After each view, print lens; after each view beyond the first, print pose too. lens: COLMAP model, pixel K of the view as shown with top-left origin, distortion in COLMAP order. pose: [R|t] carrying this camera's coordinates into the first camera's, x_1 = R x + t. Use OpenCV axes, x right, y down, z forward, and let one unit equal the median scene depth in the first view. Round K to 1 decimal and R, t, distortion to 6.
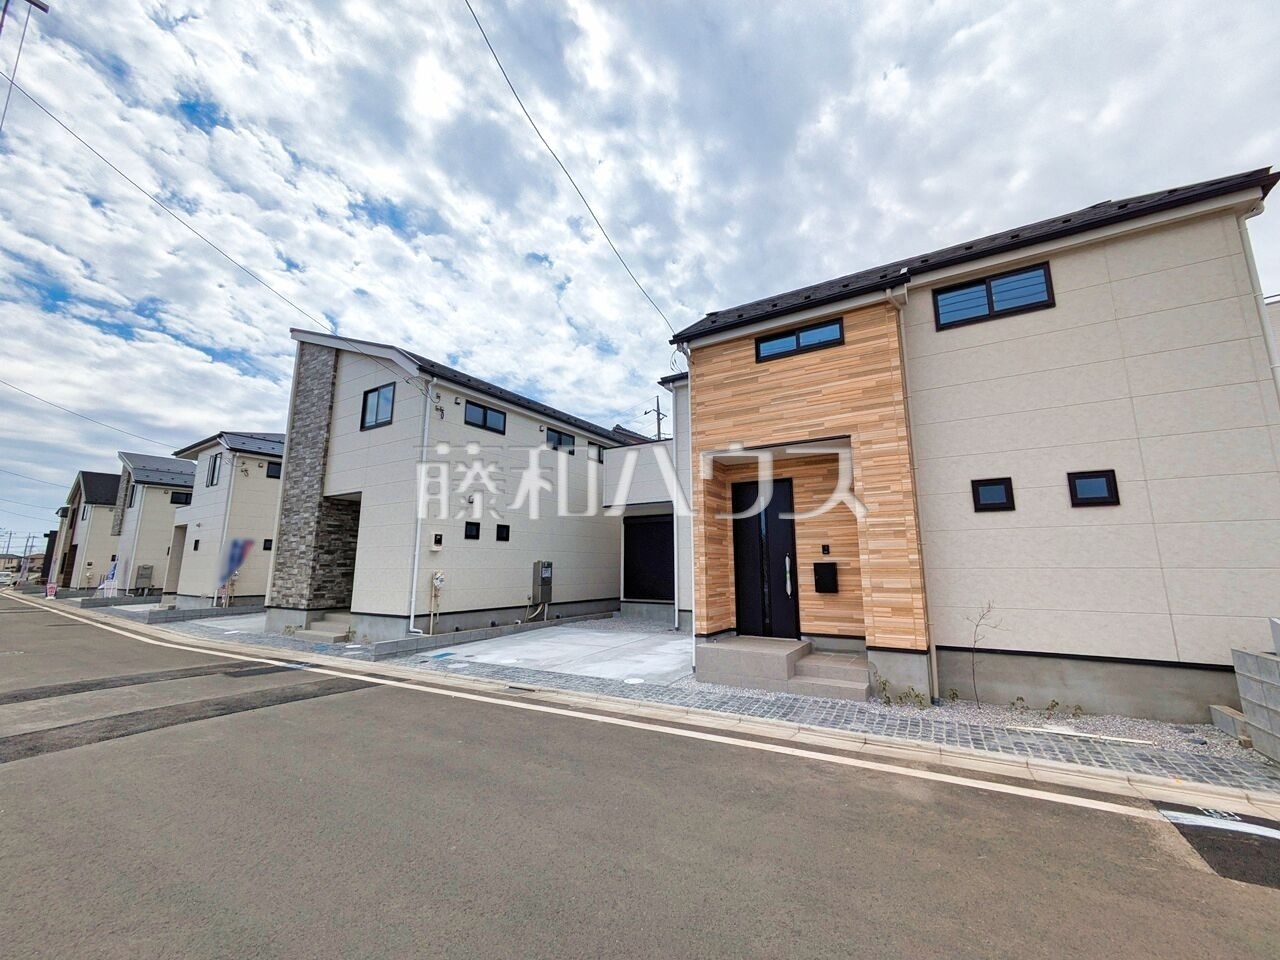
lens RADIAL K [[505.6, 0, 643.8], [0, 505.6, 477.6], [0, 0, 1]] dist [-0.002527, 0.002439]
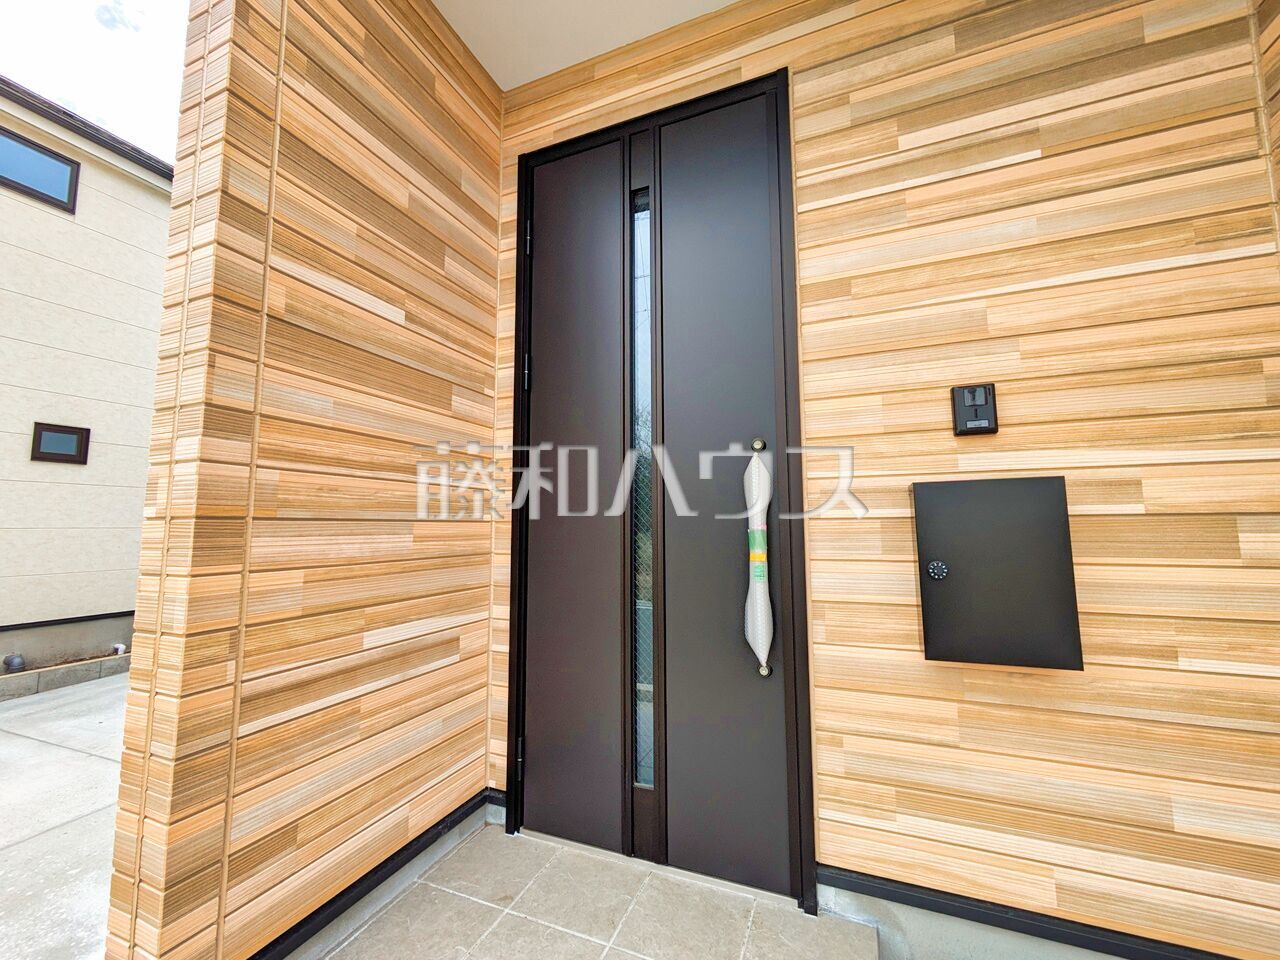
lens RADIAL K [[505.6, 0, 645.4], [0, 505.6, 477.3], [0, 0, 1]] dist [-0.002527, 0.002439]
pose [[0.985839, 0.012437, 0.167231, 0.218705], [-0.025242, 0.996889, 0.074668, 0.156160], [-0.165783, -0.077832, 0.983086, 0.849084]]
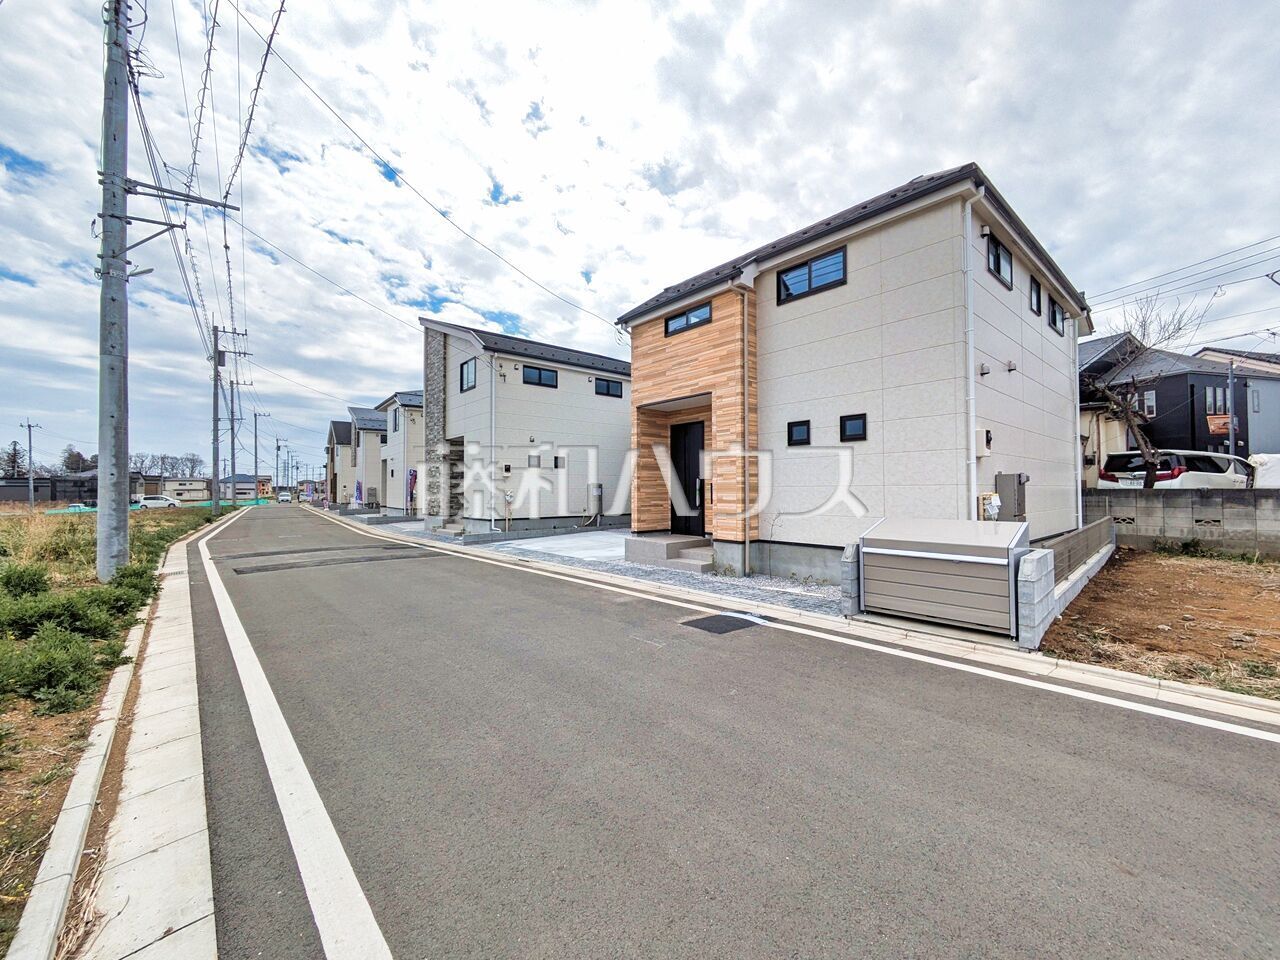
lens RADIAL K [[505.6, 0, 644.0], [0, 505.6, 476.9], [0, 0, 1]] dist [-0.002527, 0.002439]
pose [[0.952649, -0.008376, -0.303957, 0.580736], [0.054043, 0.988370, 0.142143, -0.053884], [0.299231, -0.151839, 0.942022, -0.348474]]
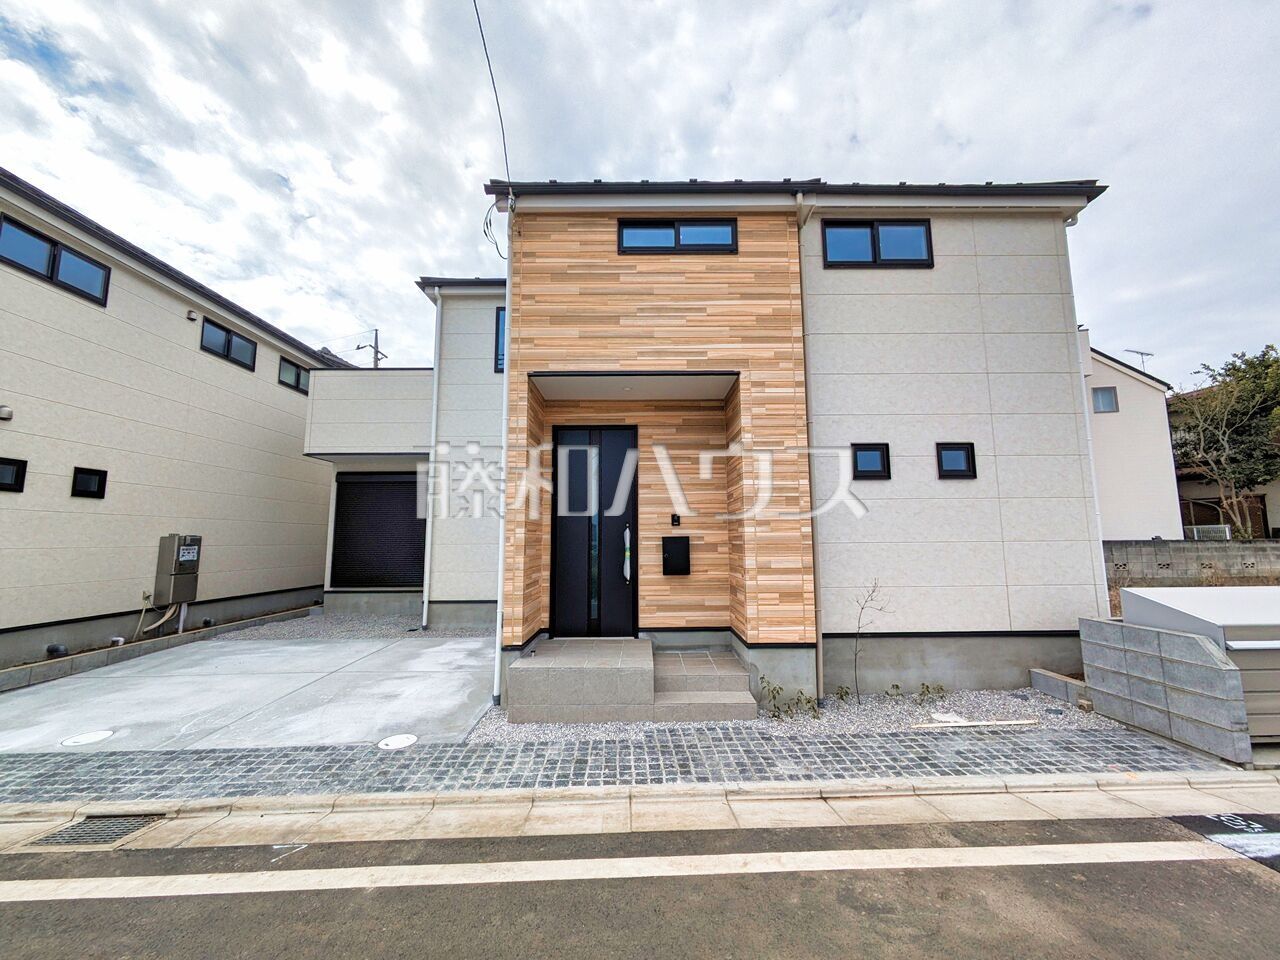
lens RADIAL K [[505.6, 0, 643.3], [0, 505.6, 478.2], [0, 0, 1]] dist [-0.002527, 0.002439]
pose [[0.847494, 0.059600, 0.527448, -0.099278], [-0.086775, 0.995865, 0.026899, 0.061501], [-0.523663, -0.068567, 0.849162, 0.369342]]
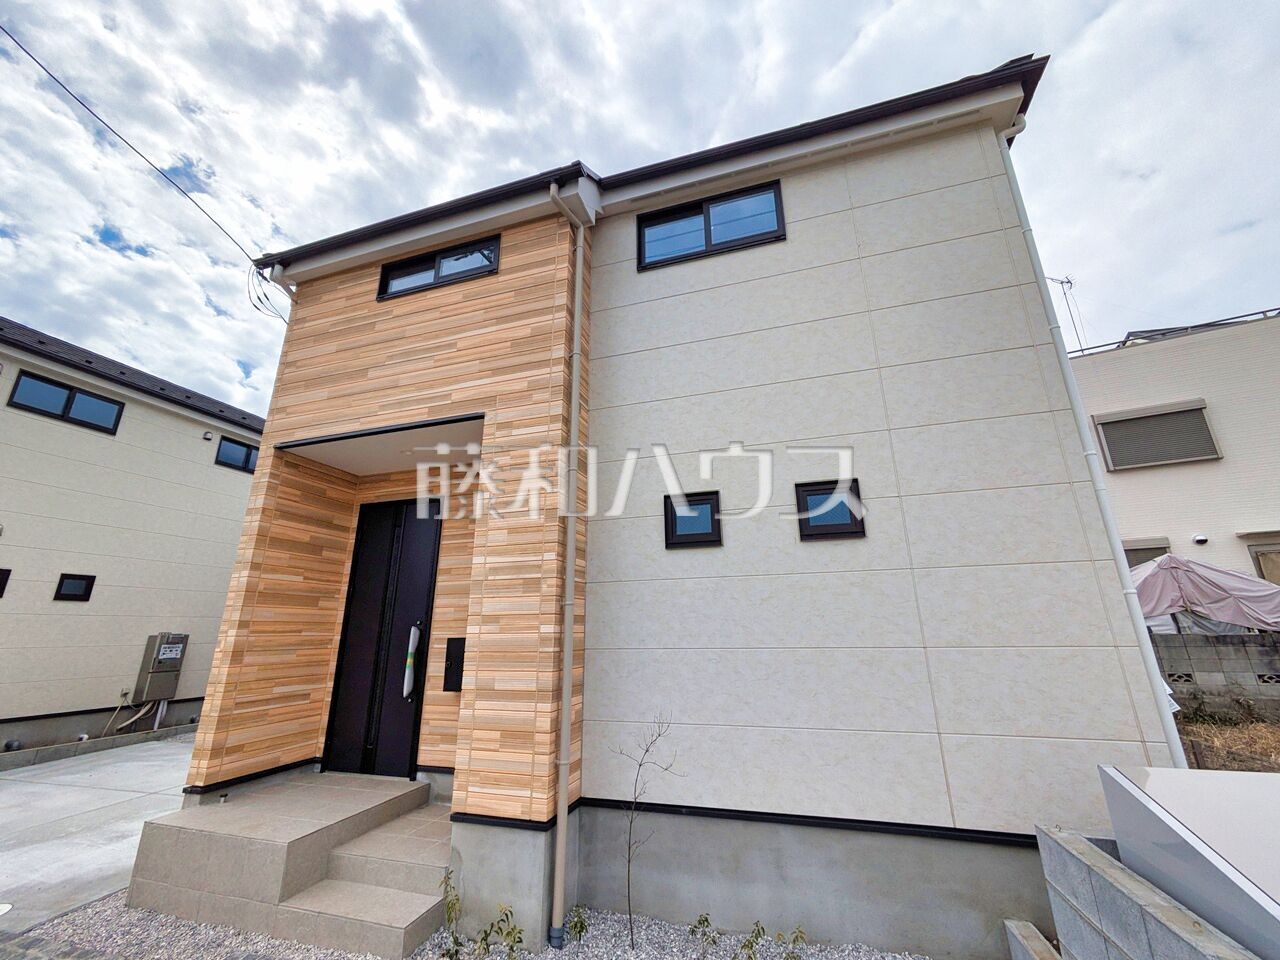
lens RADIAL K [[505.6, 0, 644.0], [0, 505.6, 477.9], [0, 0, 1]] dist [-0.002527, 0.002439]
pose [[0.968016, 0.062614, 0.242948, 0.401665], [-0.032956, 0.991700, -0.124276, 0.050012], [-0.248713, 0.112294, 0.962046, 0.360331]]
